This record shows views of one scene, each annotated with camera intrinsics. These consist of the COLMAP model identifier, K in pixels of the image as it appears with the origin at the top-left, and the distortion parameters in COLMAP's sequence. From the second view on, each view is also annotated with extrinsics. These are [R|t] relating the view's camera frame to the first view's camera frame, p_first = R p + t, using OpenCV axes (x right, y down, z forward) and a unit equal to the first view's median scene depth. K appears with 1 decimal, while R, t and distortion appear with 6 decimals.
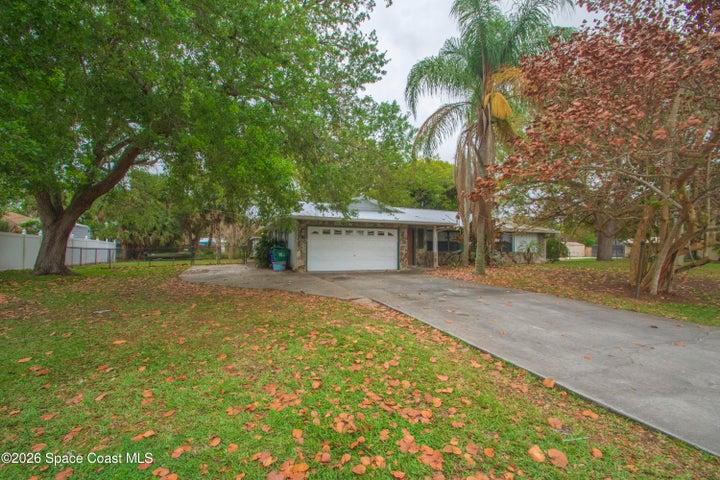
lens RADIAL K [[316.6, 0, 357.5], [0, 316.6, 244.6], [0, 0, 1]] dist [-0.000306, -0.000199]
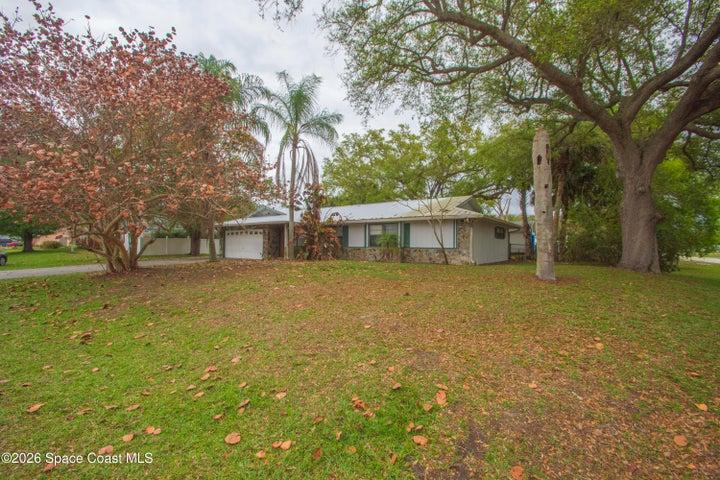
lens RADIAL K [[316.6, 0, 357.5], [0, 316.6, 244.6], [0, 0, 1]] dist [-0.000306, -0.000199]
pose [[0.504274, -0.009535, -0.863491, 1.467084], [0.009380, 0.999941, -0.005564, 0.028520], [0.863493, -0.005294, 0.504333, 0.678869]]
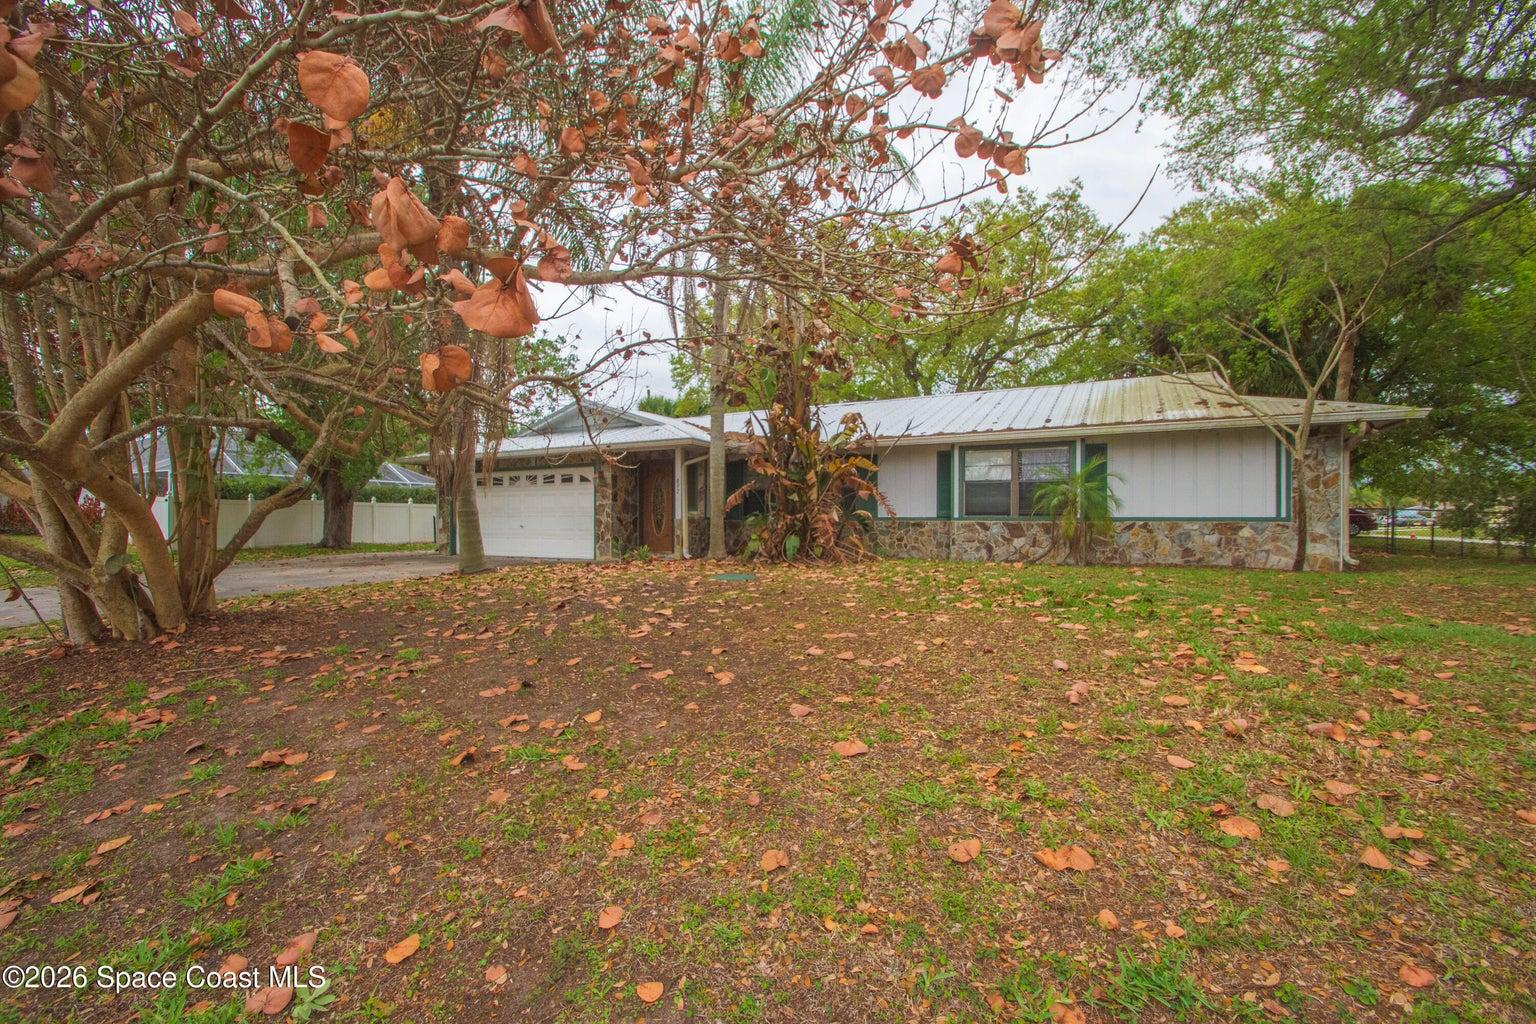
lens RADIAL K [[675.4, 0, 762.6], [0, 675.4, 521.9], [0, 0, 1]] dist [-0.000306, -0.000199]
pose [[0.619780, -0.008852, -0.784726, 0.999524], [0.018297, 0.999828, 0.003173, 0.029114], [0.784562, -0.016325, 0.619835, 0.610026]]
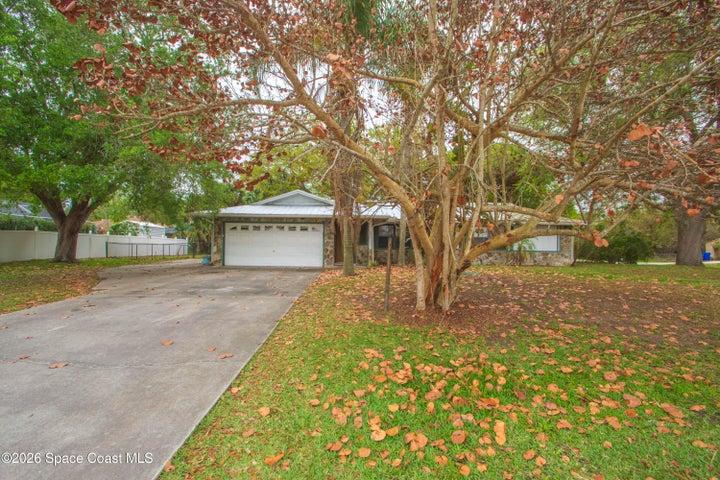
lens RADIAL K [[316.6, 0, 357.5], [0, 316.6, 244.6], [0, 0, 1]] dist [-0.000306, -0.000199]
pose [[0.922891, 0.001682, -0.385057, 0.587862], [0.000713, 0.999981, 0.006075, 0.007640], [0.385060, -0.005881, 0.922873, 0.172152]]
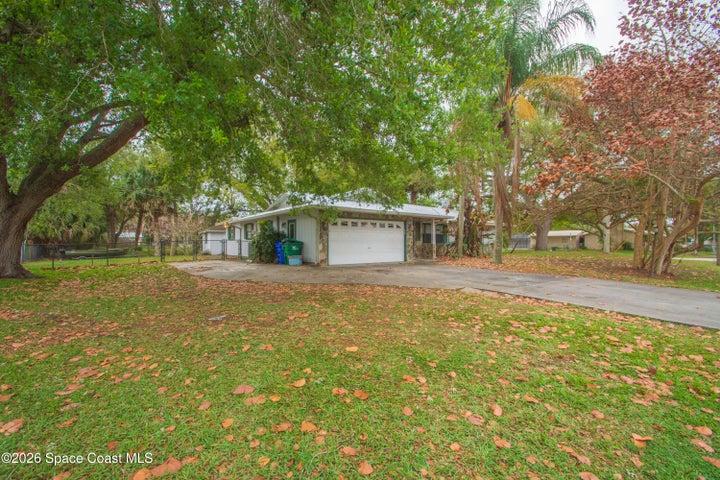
lens RADIAL K [[316.6, 0, 357.5], [0, 316.6, 244.6], [0, 0, 1]] dist [-0.000306, -0.000199]
pose [[0.963792, -0.009351, 0.266492, -0.289839], [0.005196, 0.999854, 0.016294, 0.007329], [-0.266606, -0.014319, 0.963699, 0.064155]]
